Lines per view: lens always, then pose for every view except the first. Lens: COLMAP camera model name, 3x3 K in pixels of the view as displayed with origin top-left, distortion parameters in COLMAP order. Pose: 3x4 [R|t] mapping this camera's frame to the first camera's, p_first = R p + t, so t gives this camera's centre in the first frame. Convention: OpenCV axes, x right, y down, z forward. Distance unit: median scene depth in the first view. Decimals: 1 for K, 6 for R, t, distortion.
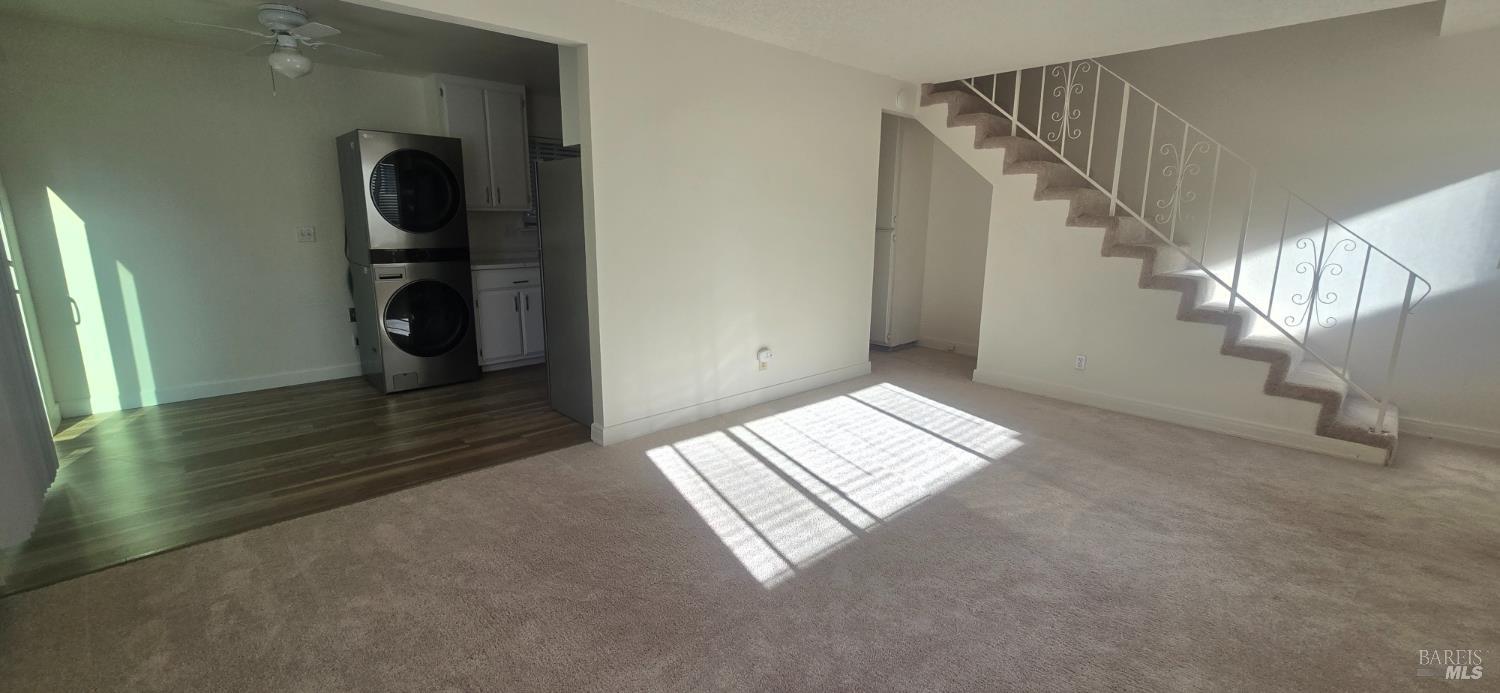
lens RADIAL K [[614.9, 0, 719.7], [0, 614.9, 330.8], [0, 0, 1]] dist [-0.002023, 0.000816]
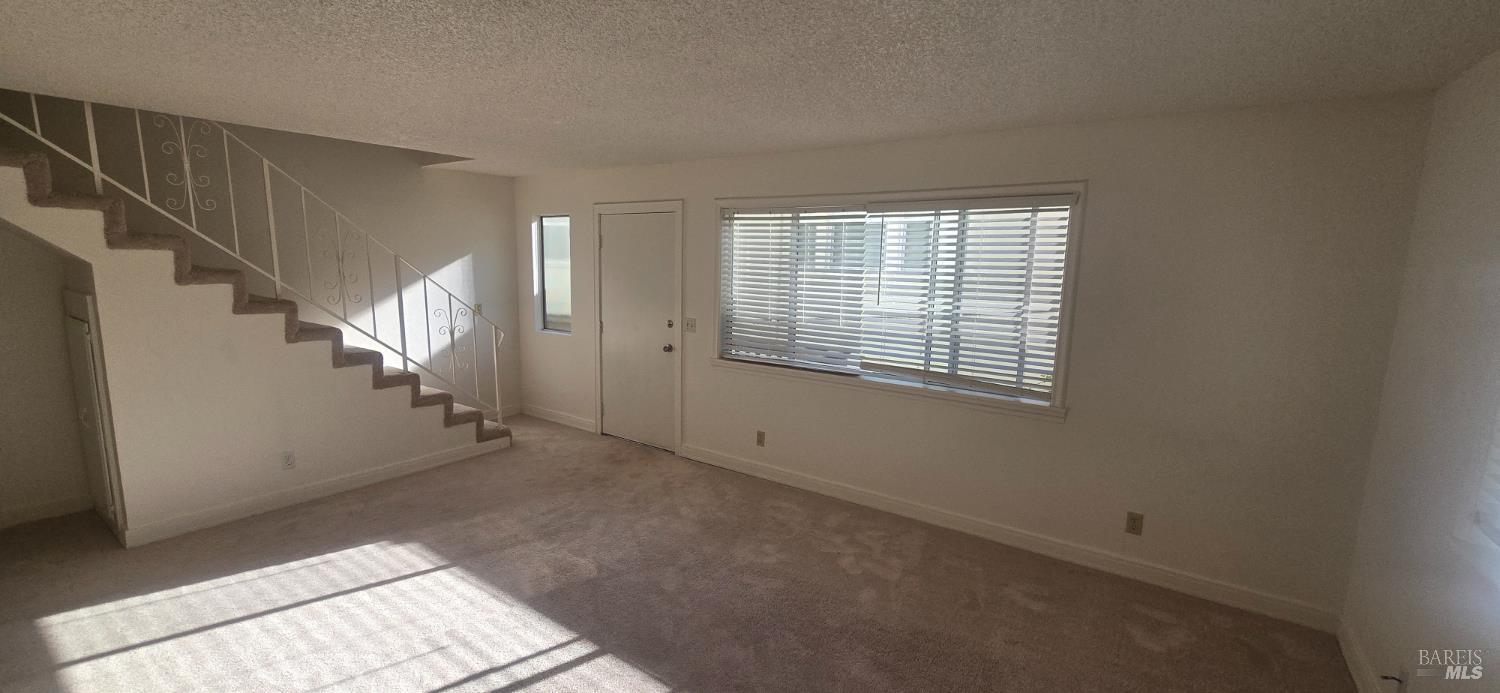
lens RADIAL K [[614.9, 0, 745.4], [0, 614.9, 350.6], [0, 0, 1]] dist [-0.002023, 0.000816]
pose [[-0.195167, -0.160822, 0.967495, -0.460400], [0.168922, 0.966211, 0.194684, -0.196288], [-0.966113, 0.201427, -0.161406, 0.545928]]
